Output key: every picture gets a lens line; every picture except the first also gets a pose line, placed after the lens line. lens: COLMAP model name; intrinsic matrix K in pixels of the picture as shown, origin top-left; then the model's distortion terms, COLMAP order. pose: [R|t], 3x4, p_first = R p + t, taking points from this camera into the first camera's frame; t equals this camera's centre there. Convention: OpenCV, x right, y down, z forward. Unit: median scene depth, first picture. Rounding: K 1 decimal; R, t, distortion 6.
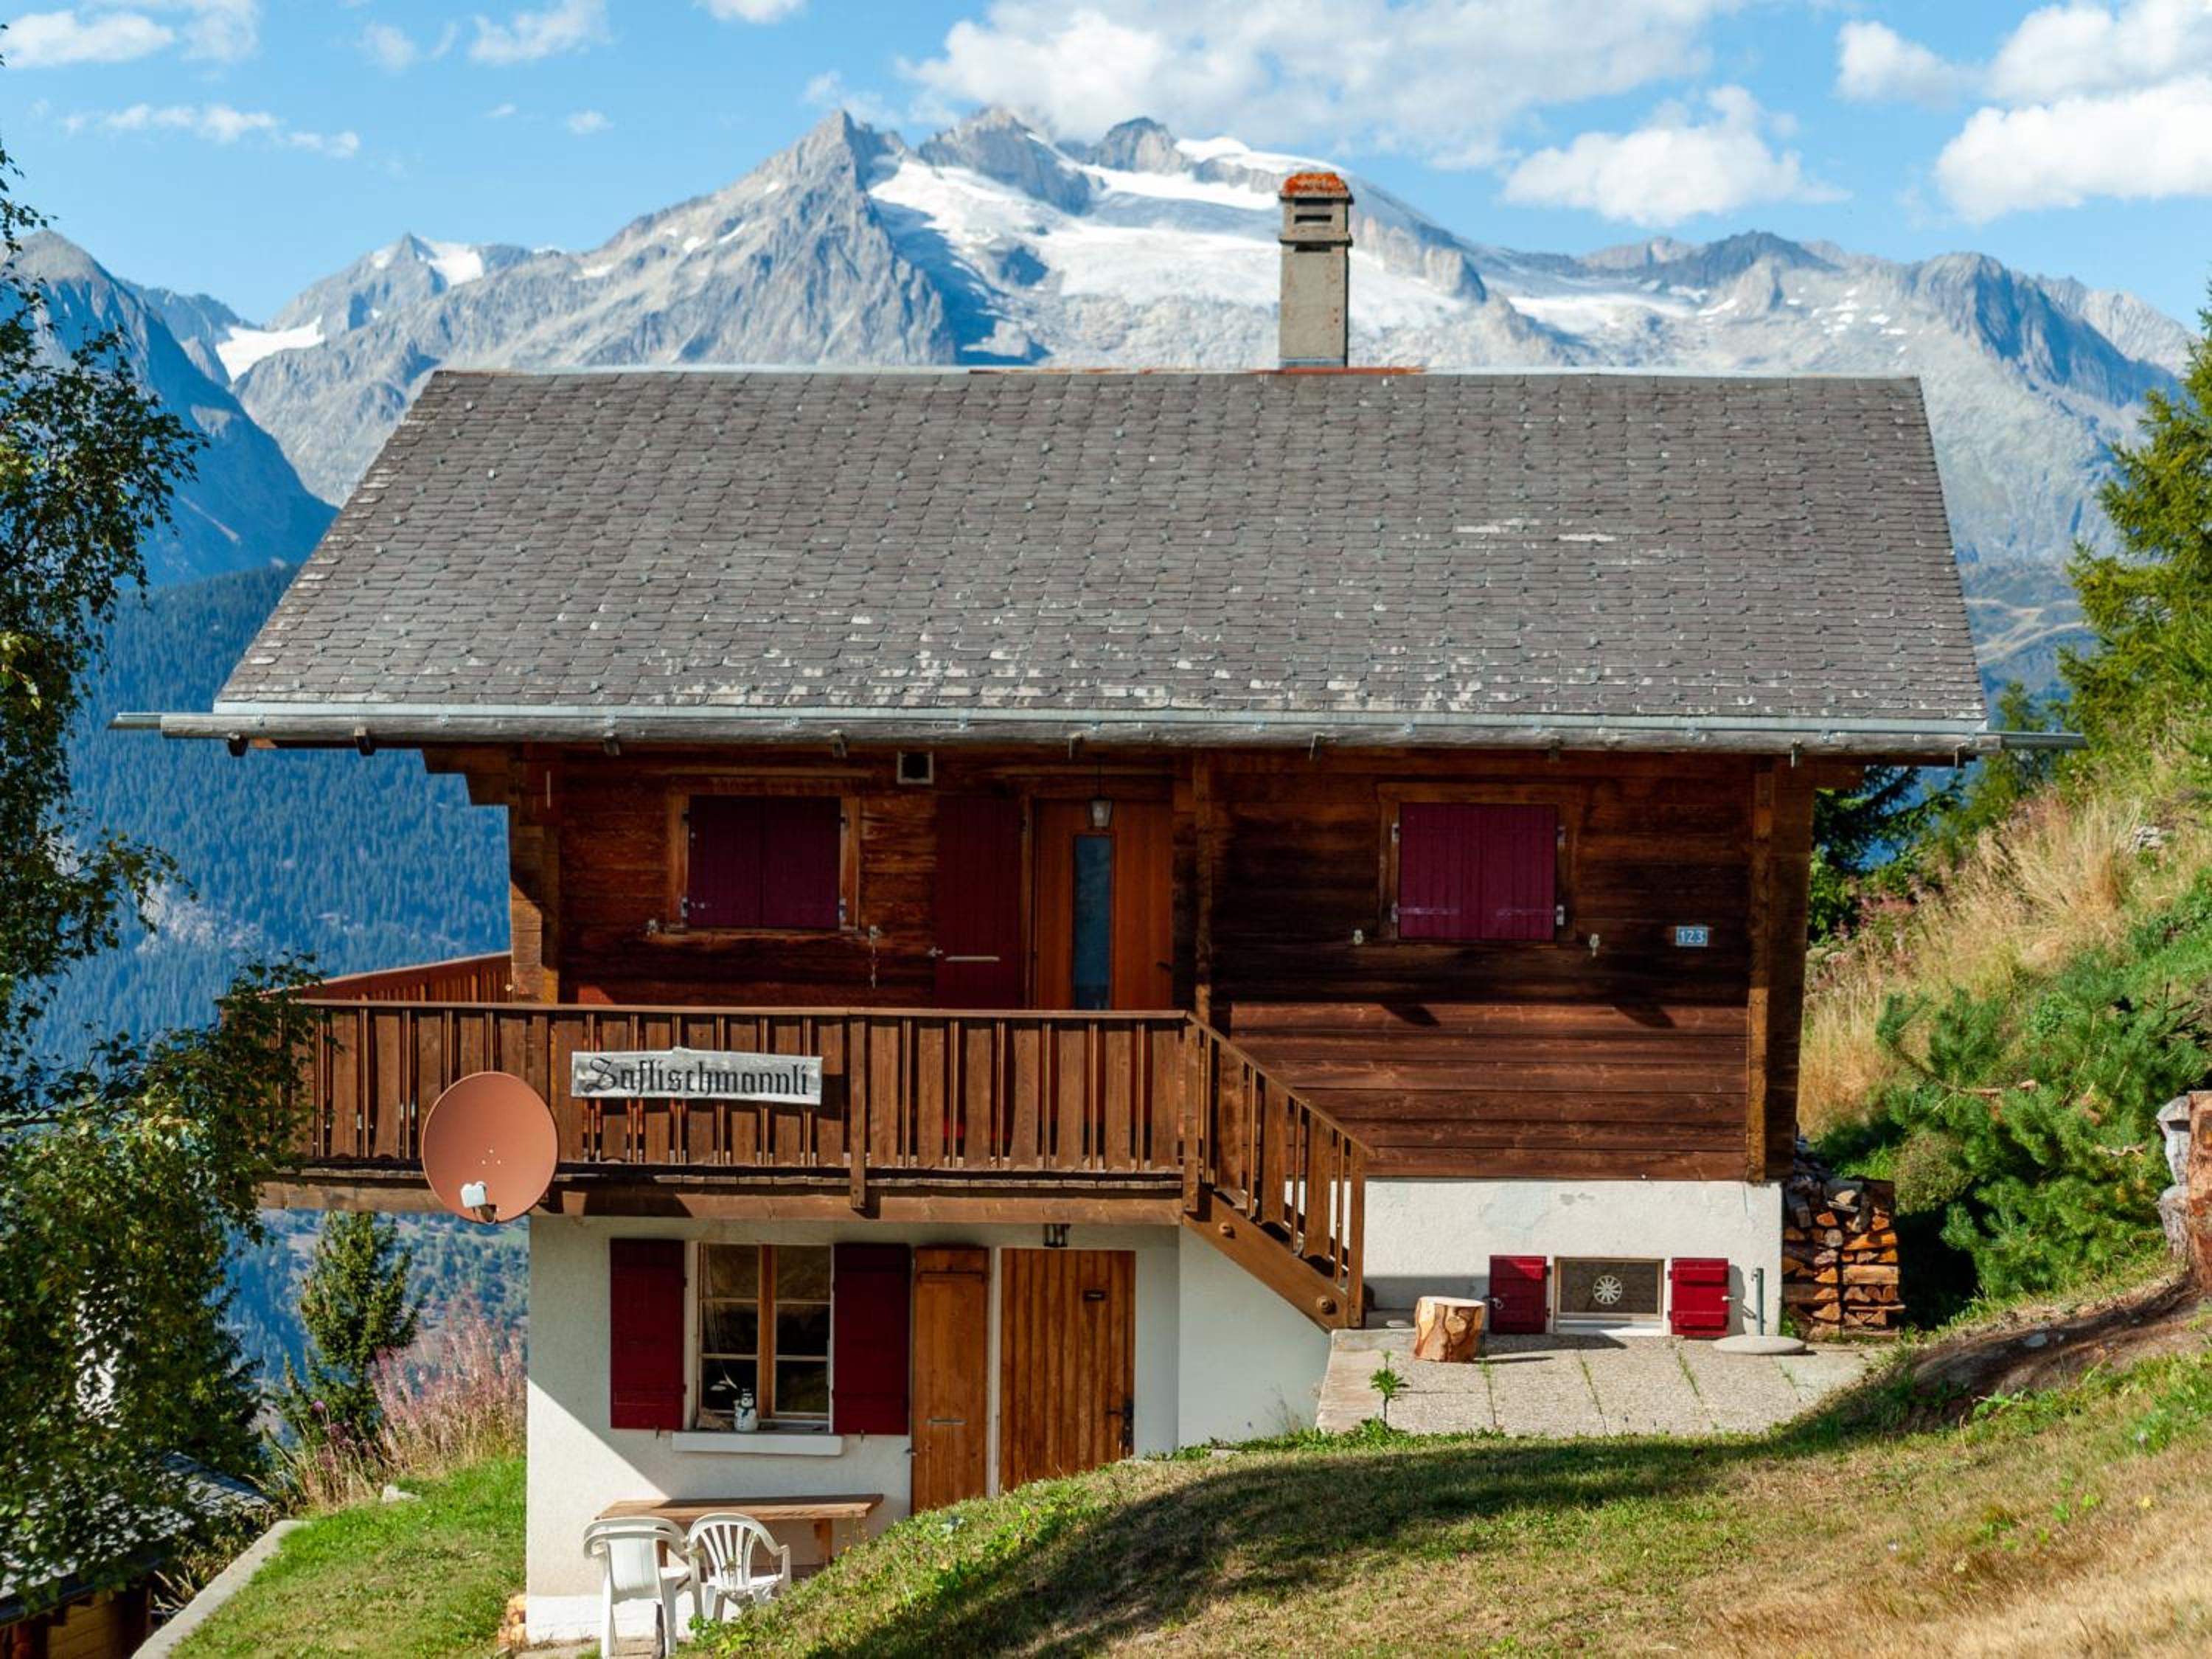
lens RADIAL K [[5351.4, 0, 1106.0], [0, 5351.4, 829.5], [0, 0, 1]] dist [-0.111755, -0.449450]
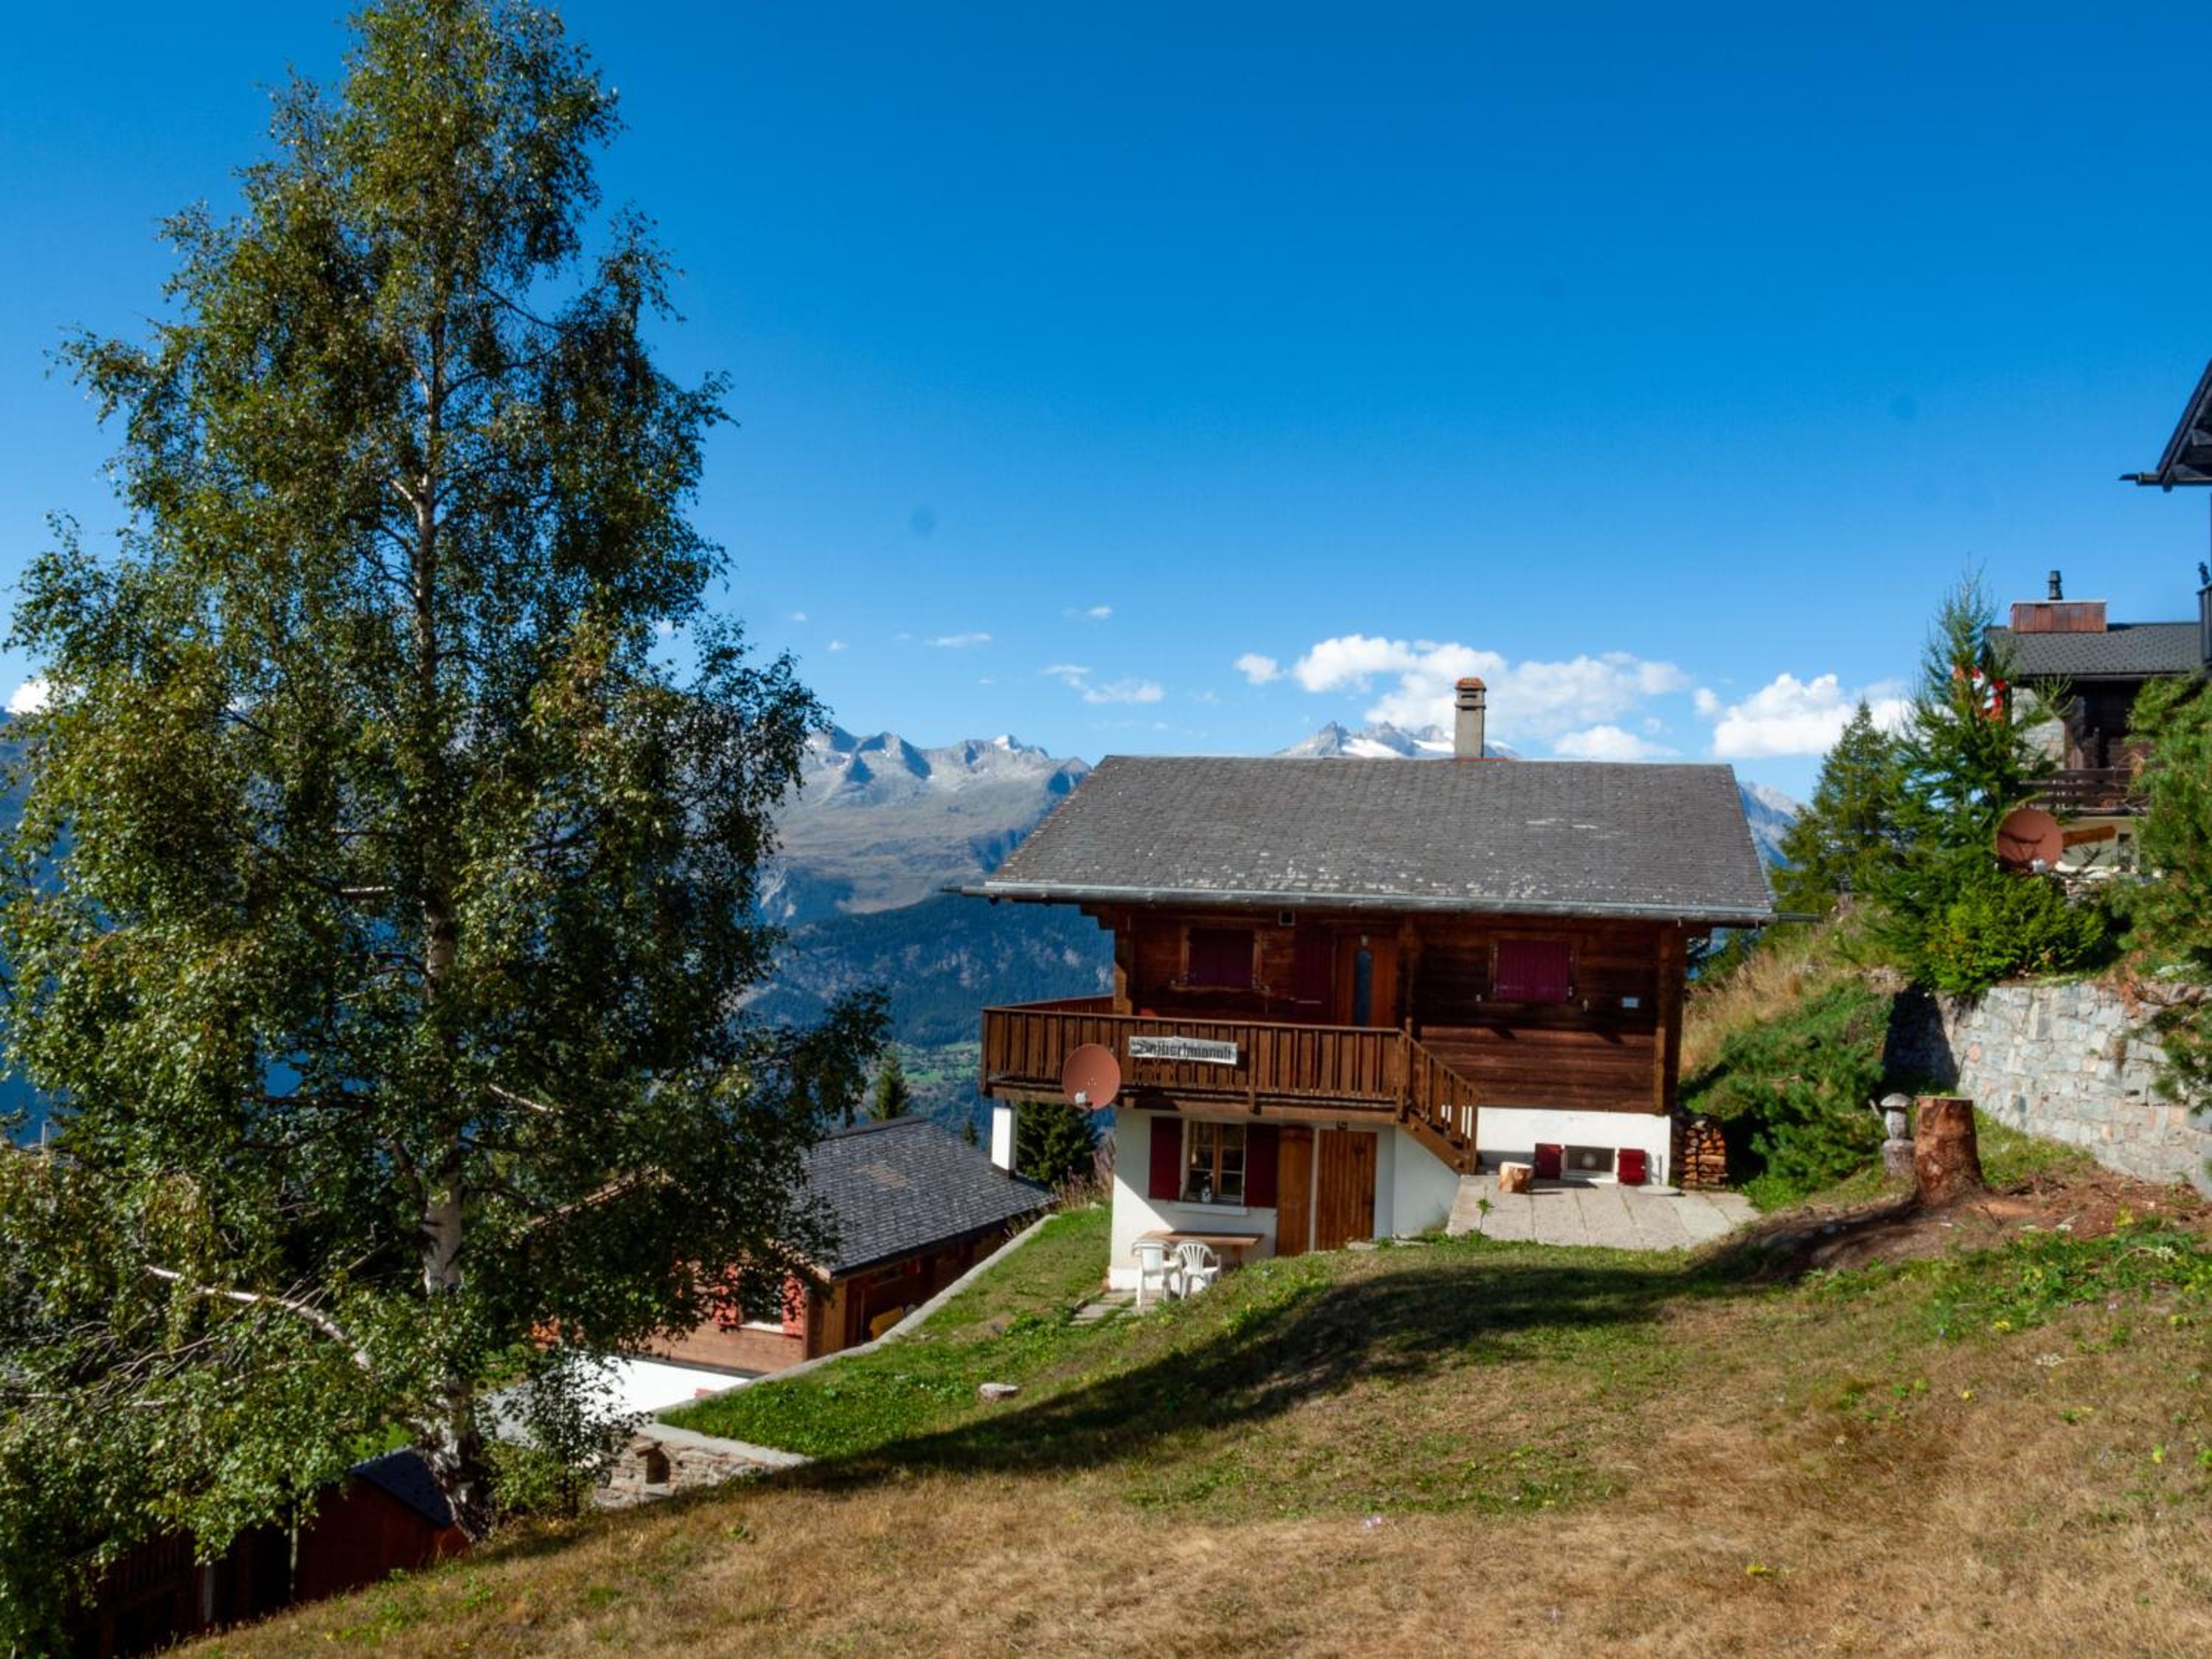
lens RADIAL K [[1757.5, 0, 1106.0], [0, 1757.5, 829.5], [0, 0, 1]] dist [-0.086385, 0.085524]
pose [[0.984262, 0.019240, -0.175664, 0.021149], [-0.031747, 0.997134, -0.068671, 0.004914], [0.173840, 0.073167, 0.982052, 0.247609]]
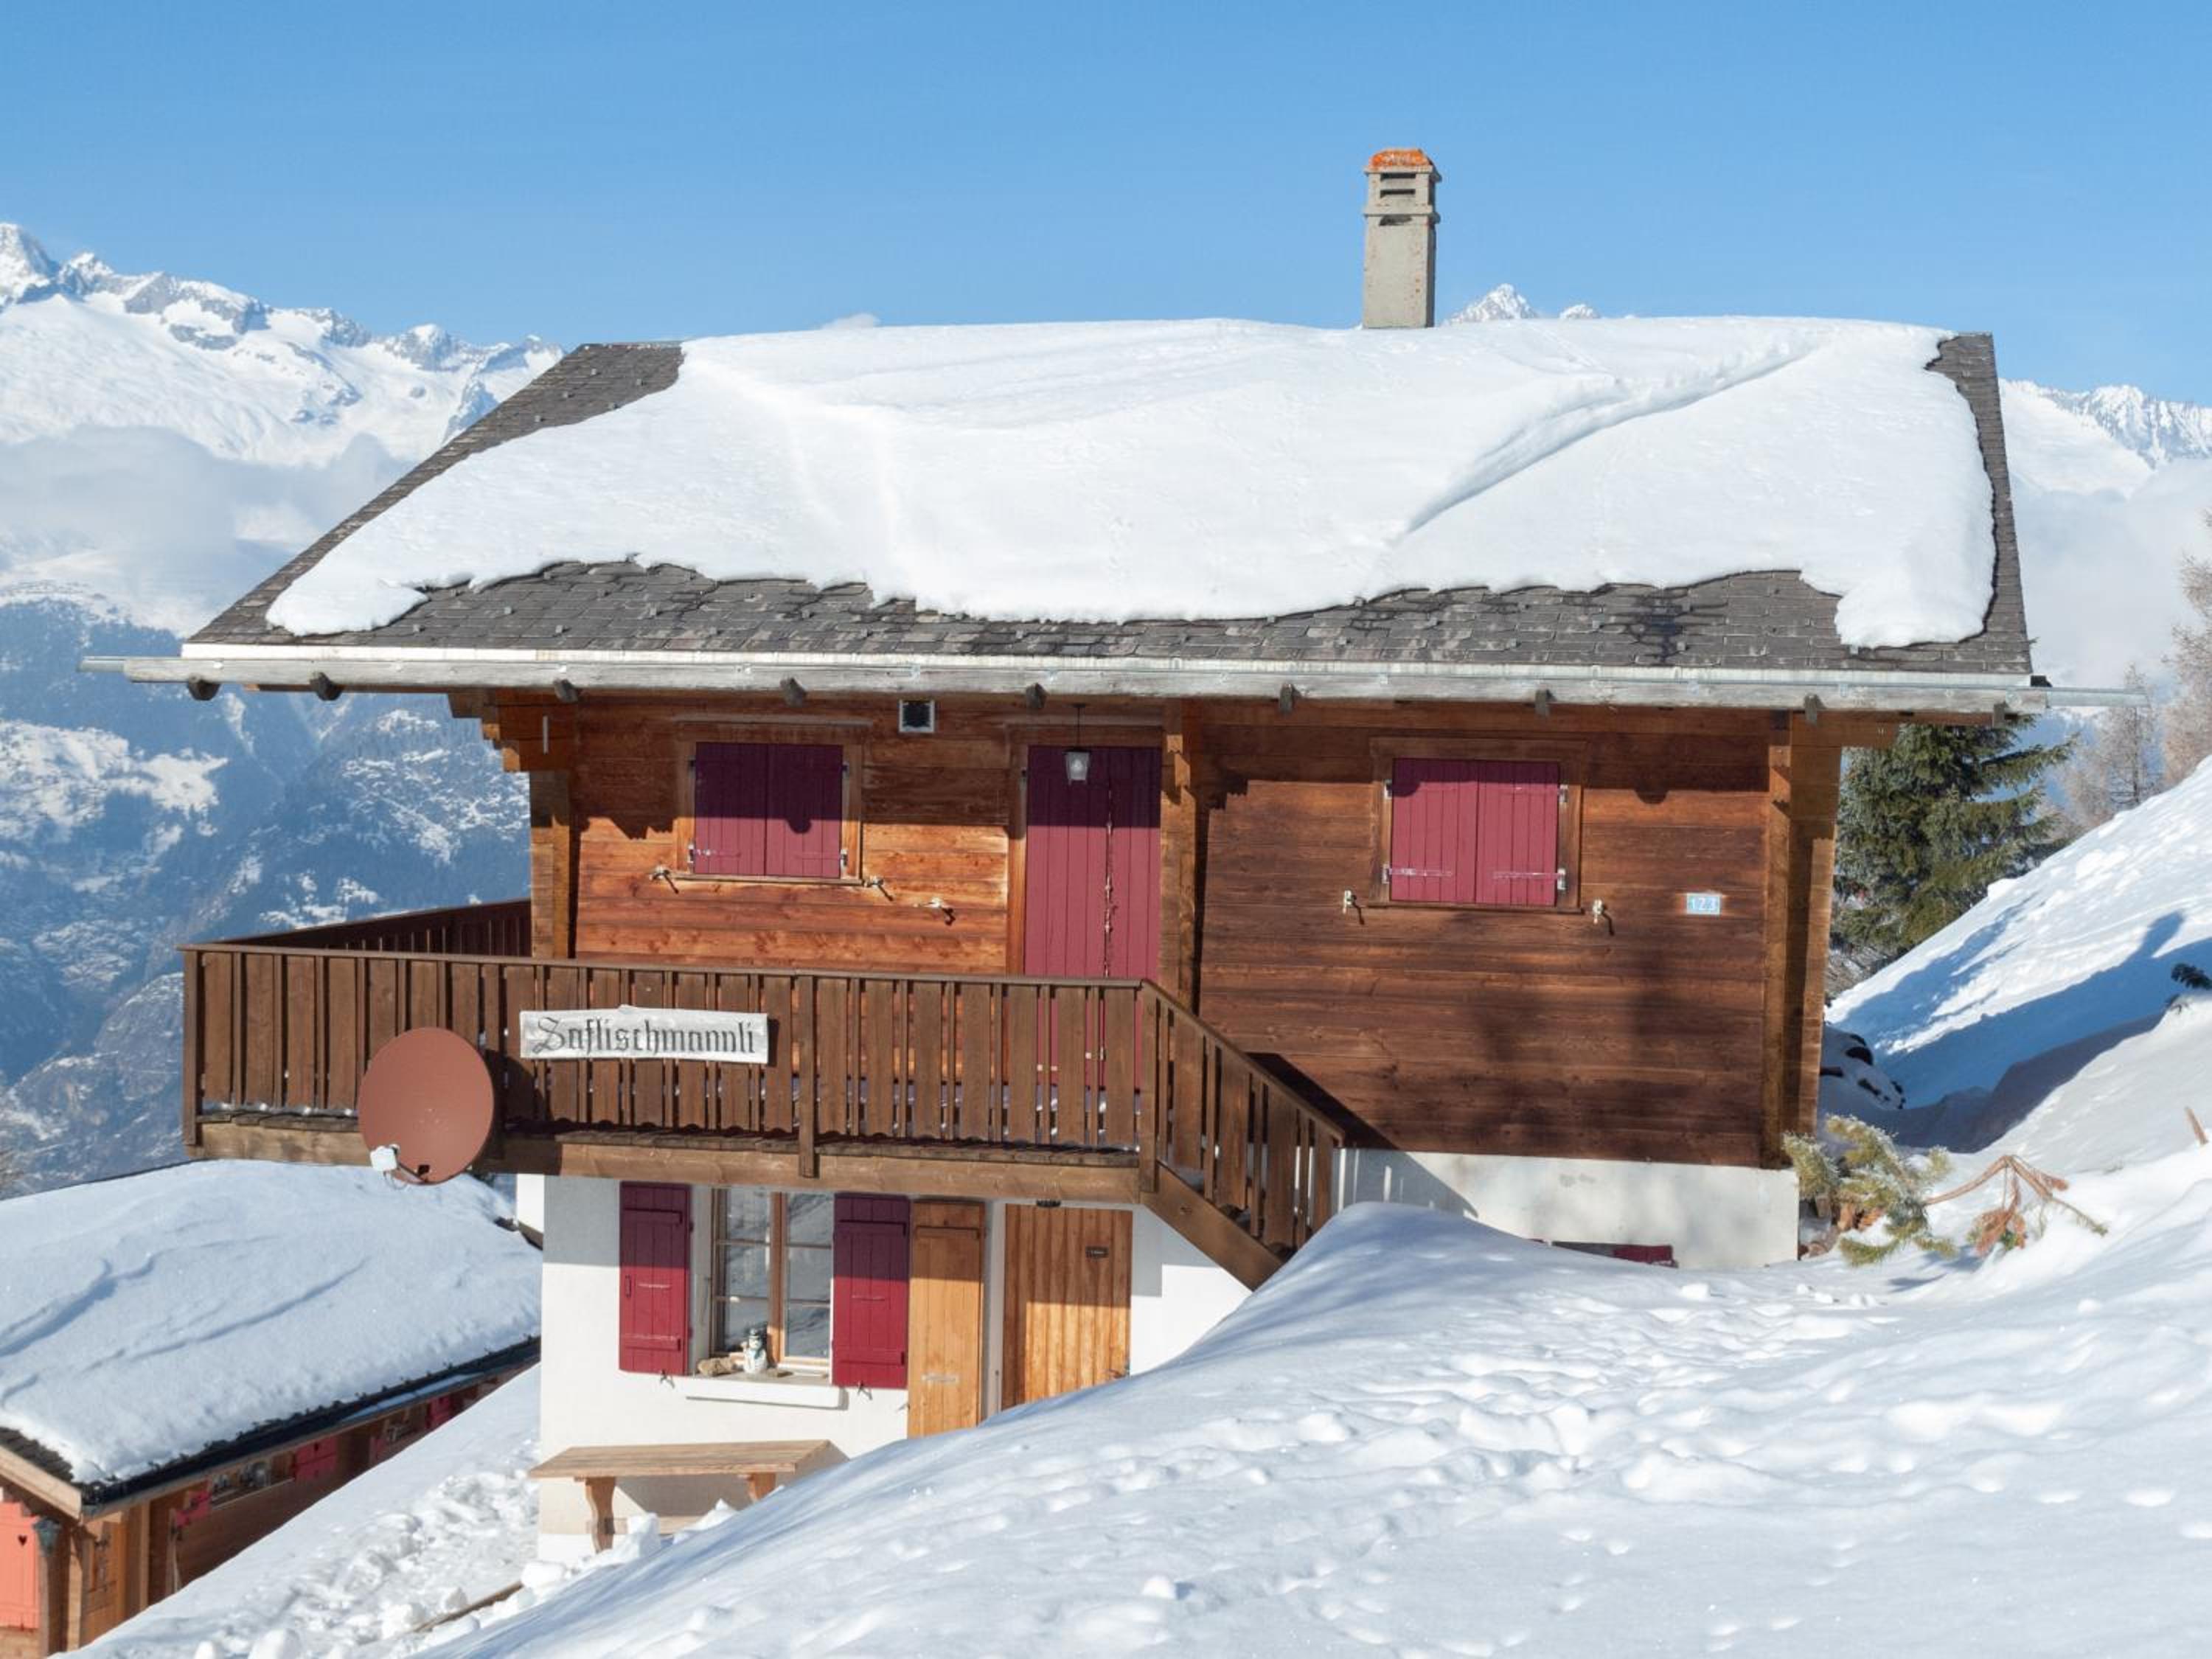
lens RADIAL K [[3331.0, 0, 1106.0], [0, 3331.0, 829.5], [0, 0, 1]] dist [0.023311, 0.109647]
pose [[0.991516, 0.013256, -0.129310, 0.082601], [-0.010102, 0.999636, 0.025021, -0.006725], [0.129595, -0.023502, 0.991288, 0.414147]]
